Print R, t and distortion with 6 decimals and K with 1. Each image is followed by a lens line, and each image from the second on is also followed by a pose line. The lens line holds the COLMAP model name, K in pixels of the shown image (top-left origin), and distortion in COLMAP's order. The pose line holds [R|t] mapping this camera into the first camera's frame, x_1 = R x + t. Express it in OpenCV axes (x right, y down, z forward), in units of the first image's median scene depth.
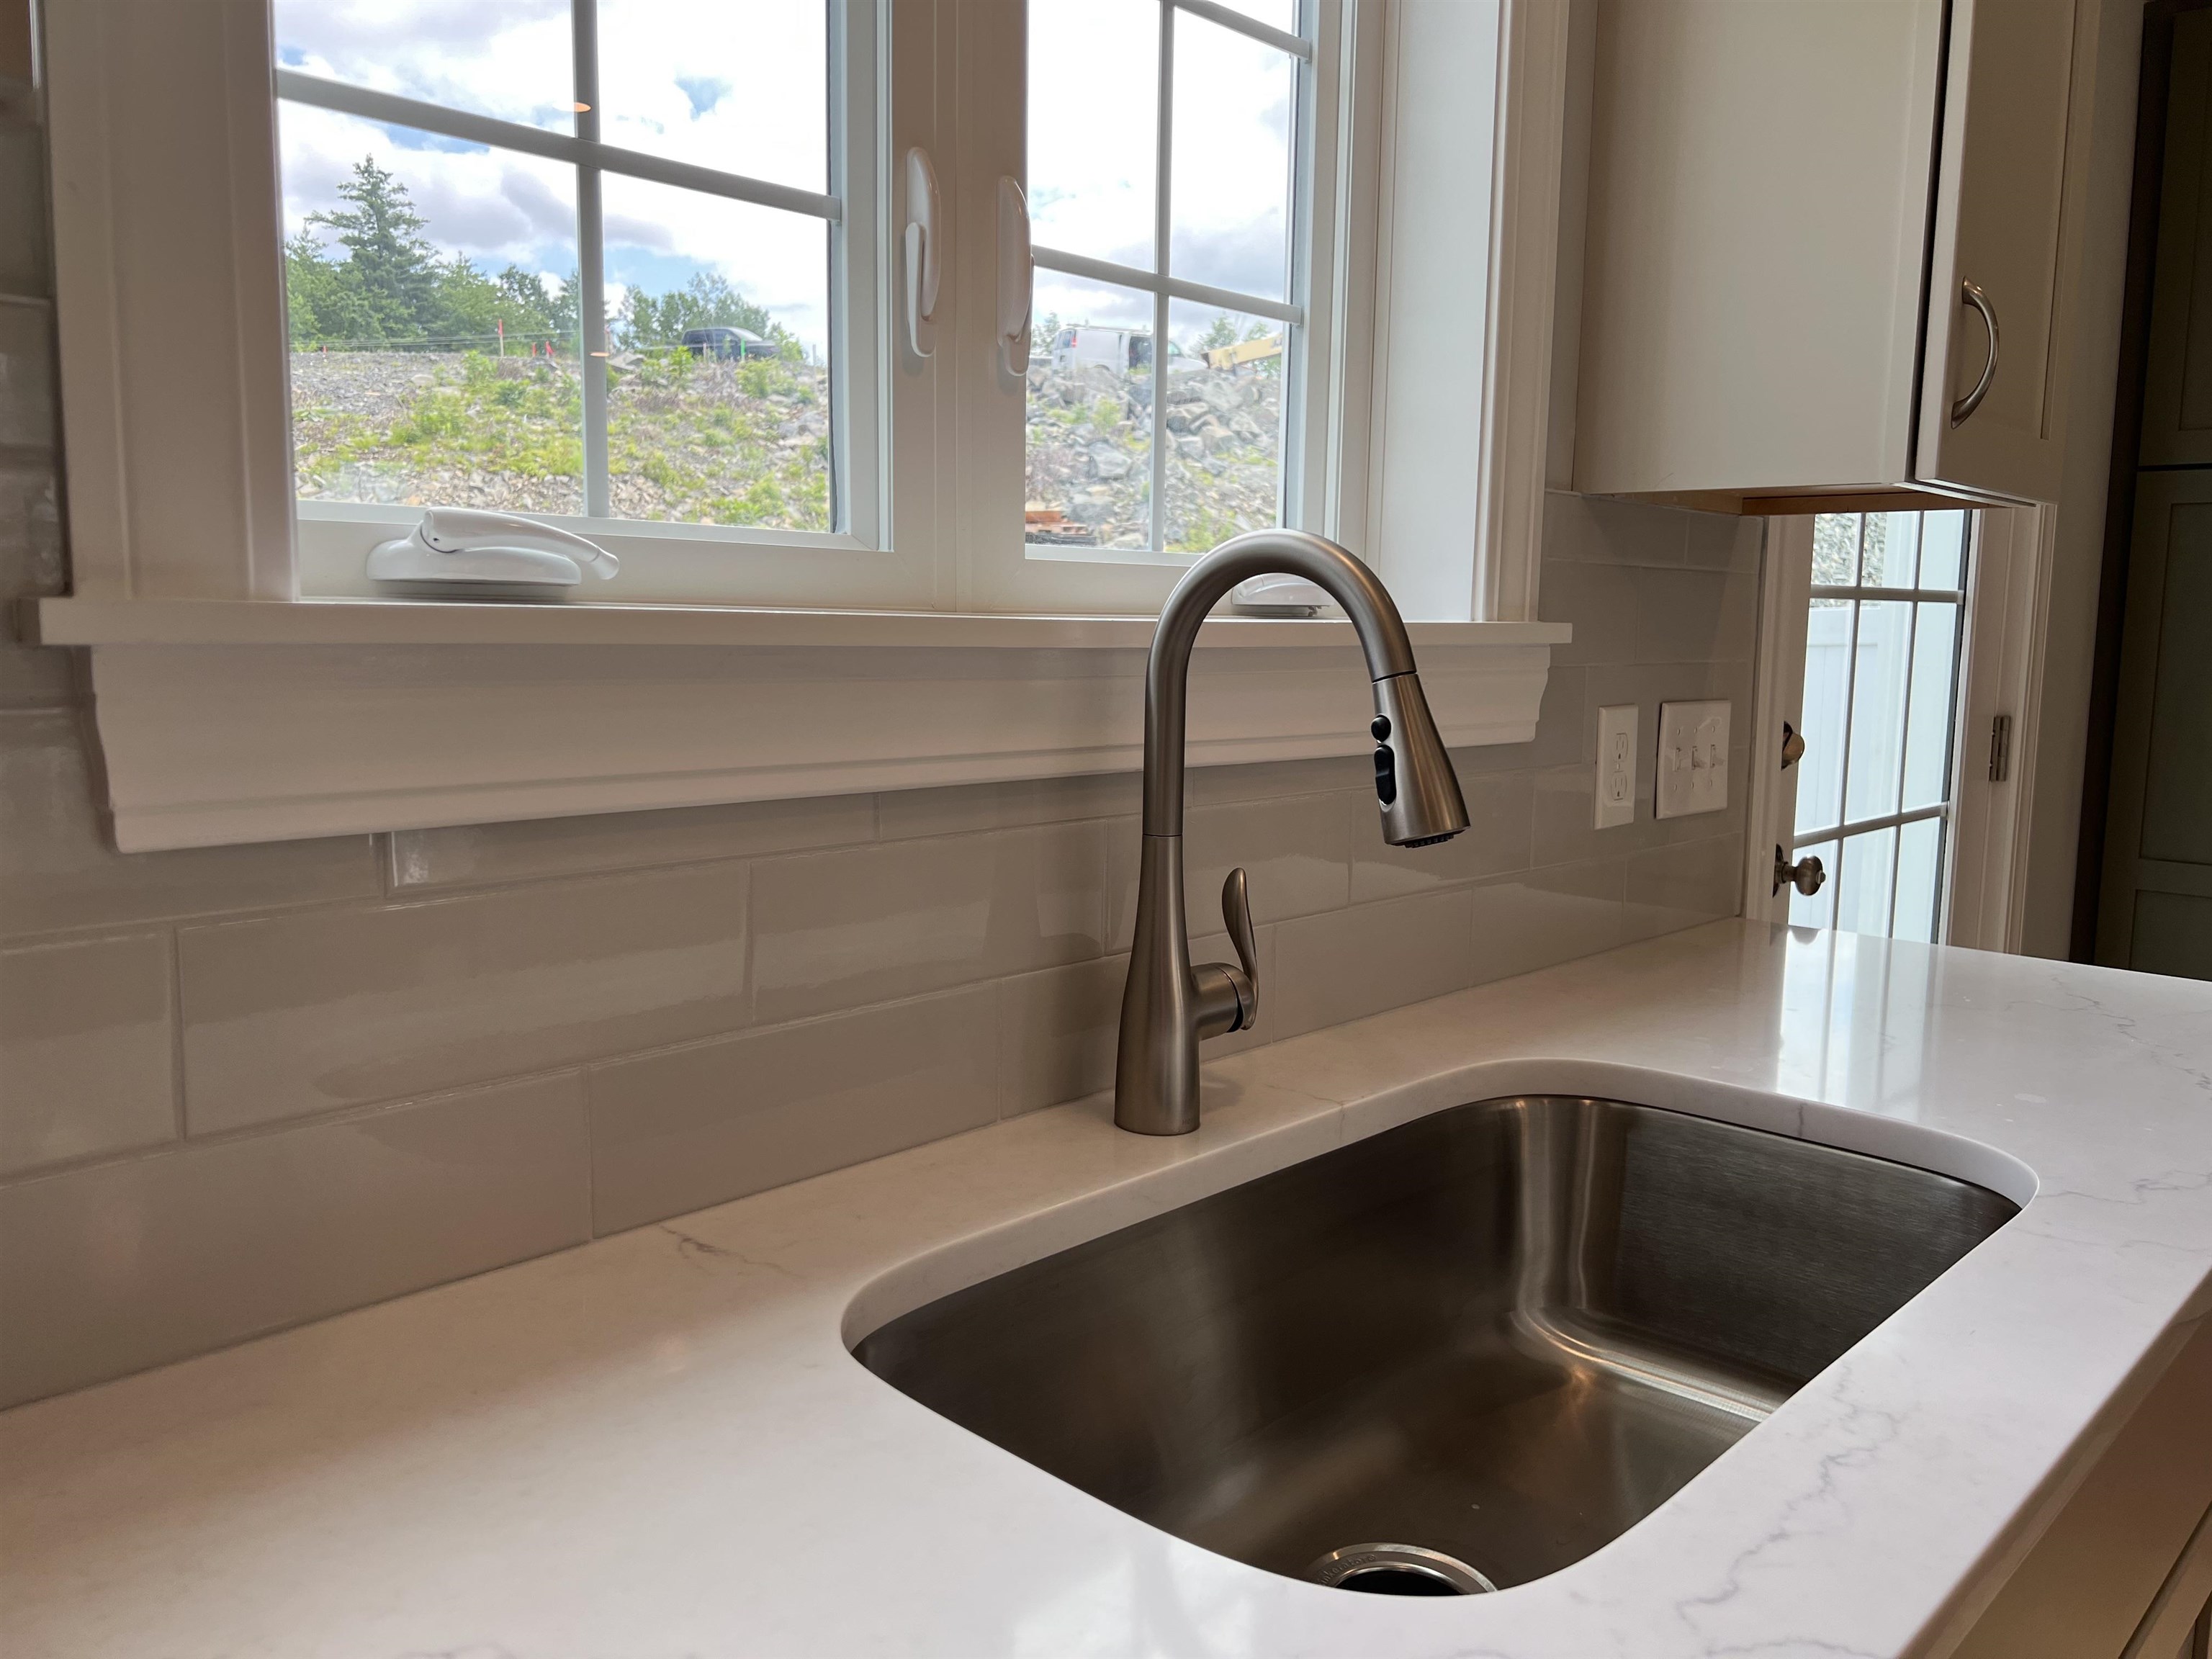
lens RADIAL K [[1664.7, 0, 1106.8], [0, 1664.7, 826.7], [0, 0, 1]] dist [0.004308, 0.000953]
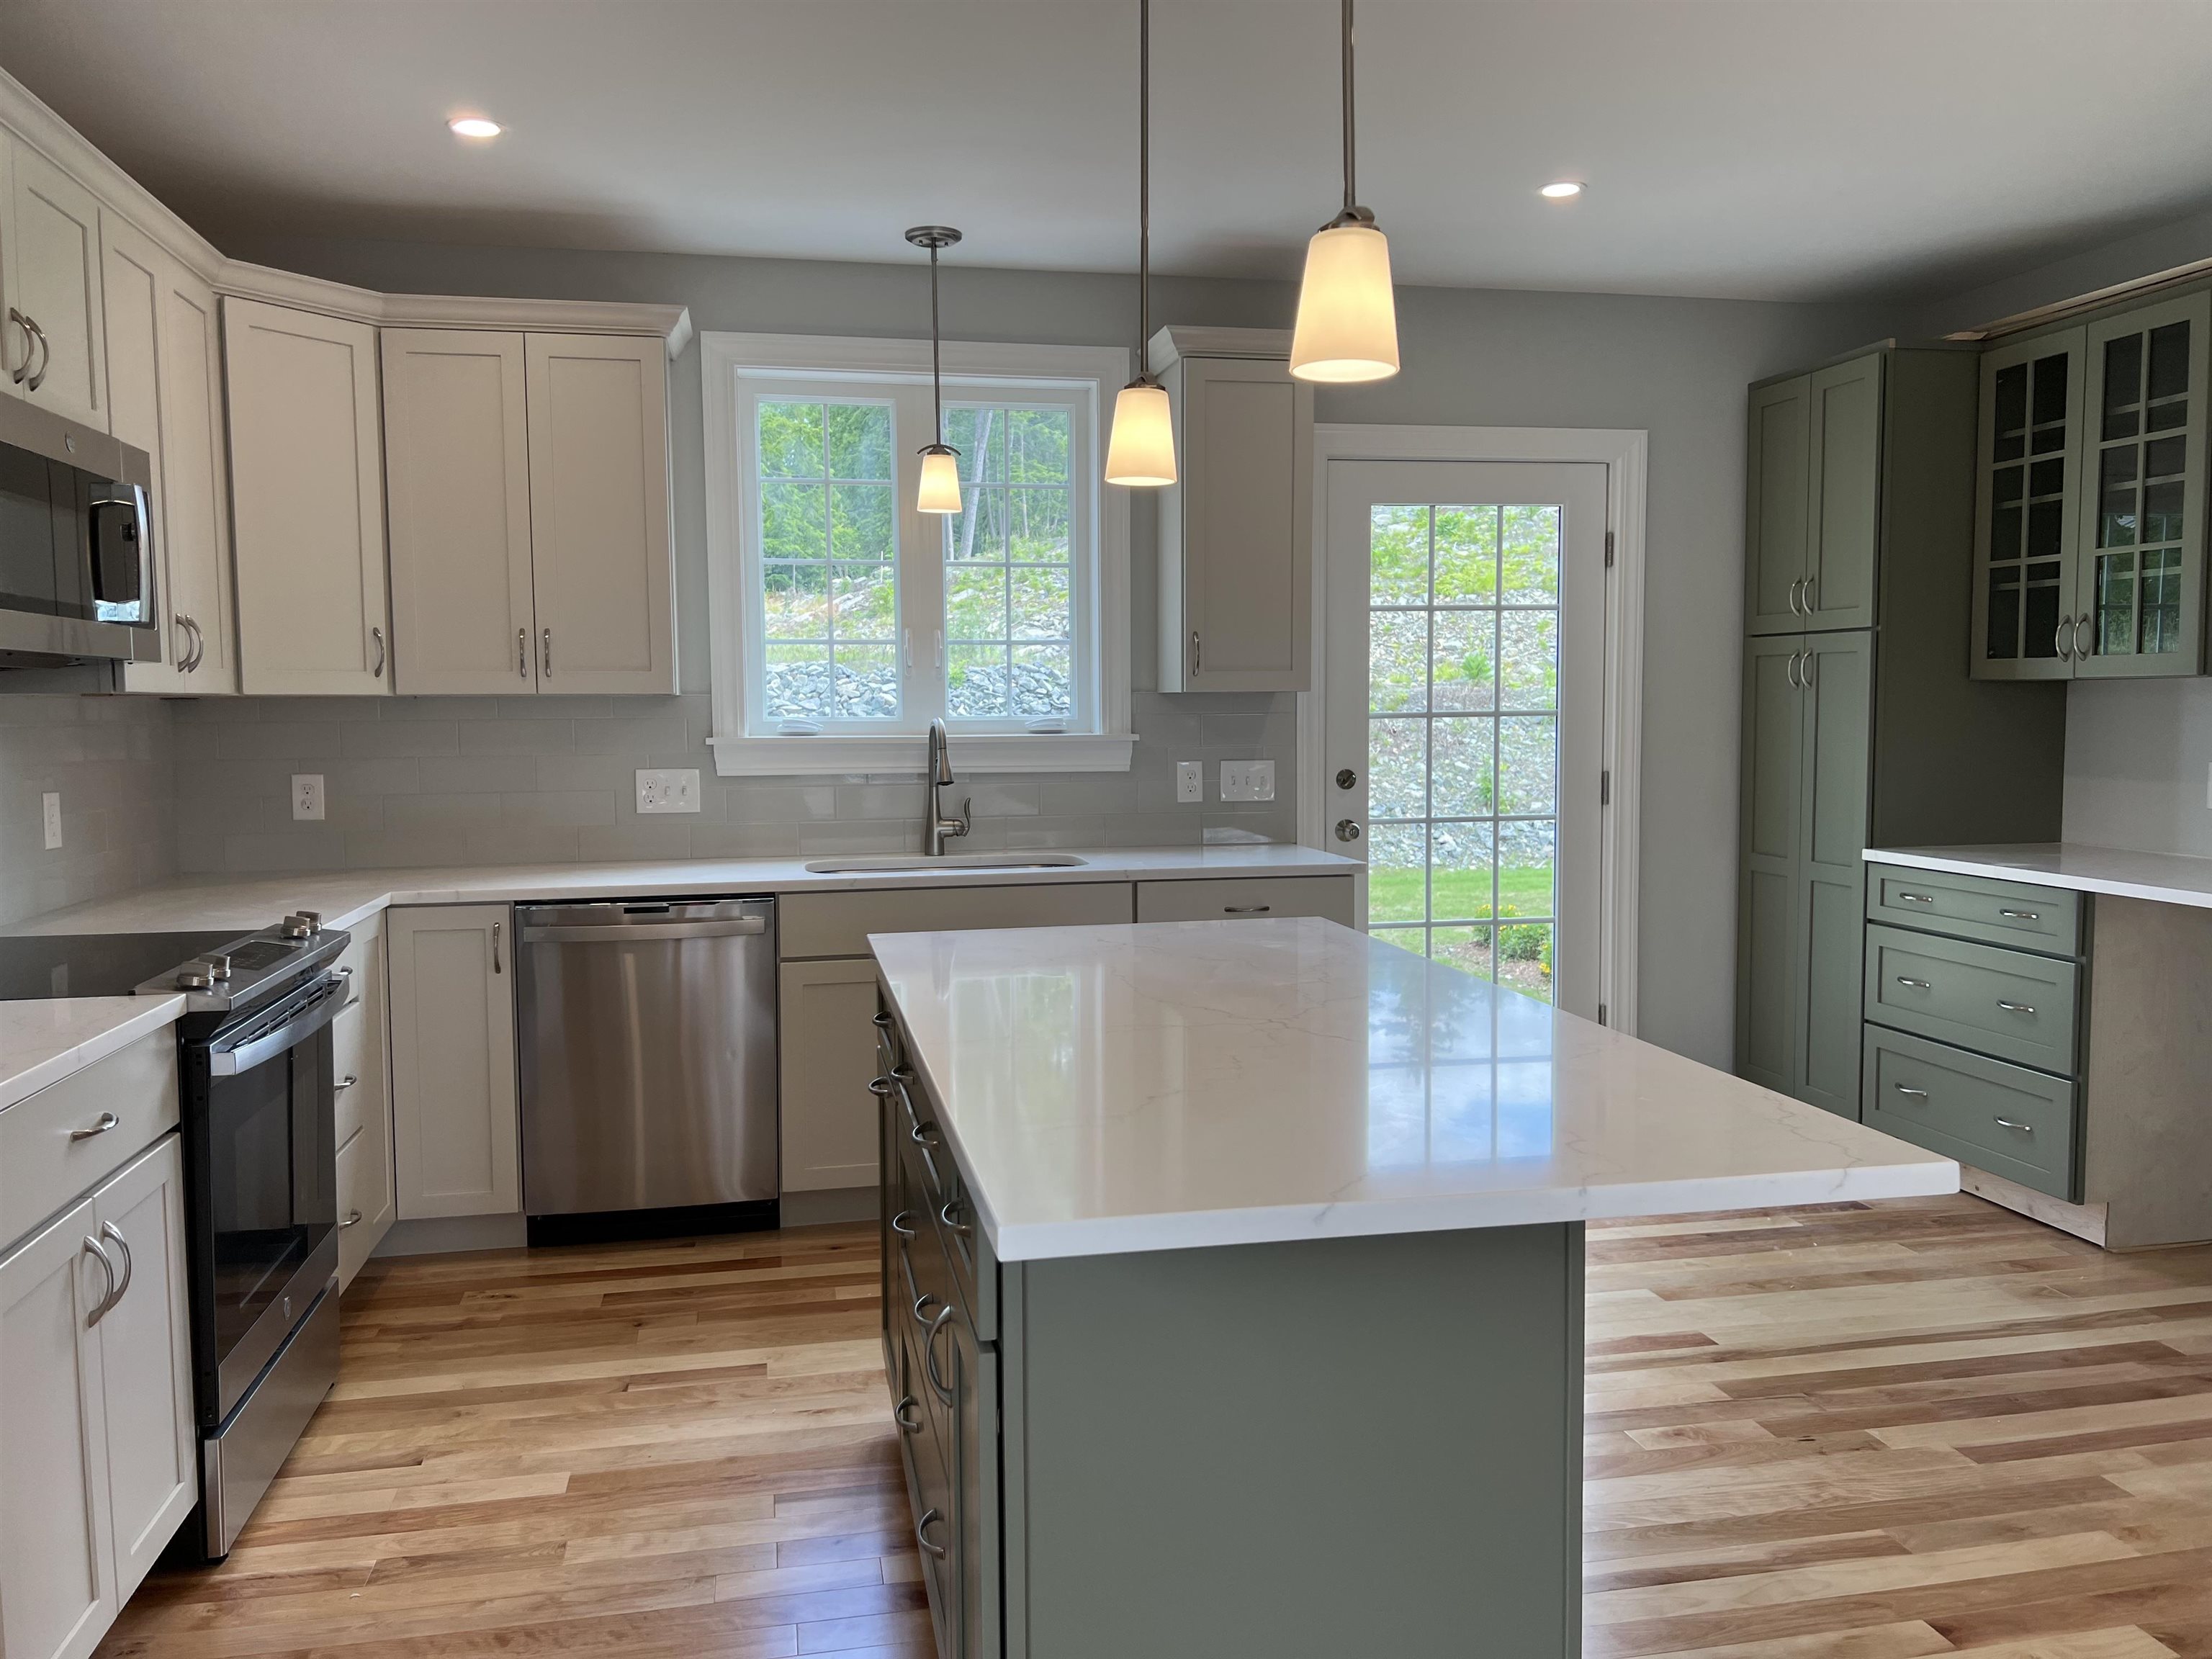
lens RADIAL K [[1664.7, 0, 1103.8], [0, 1664.7, 830.0], [0, 0, 1]] dist [0.004308, 0.000953]
pose [[0.821612, 0.019185, -0.569724, 0.134567], [-0.048357, 0.998177, -0.036124, 0.011883], [0.567992, 0.057230, 0.821042, -0.108854]]
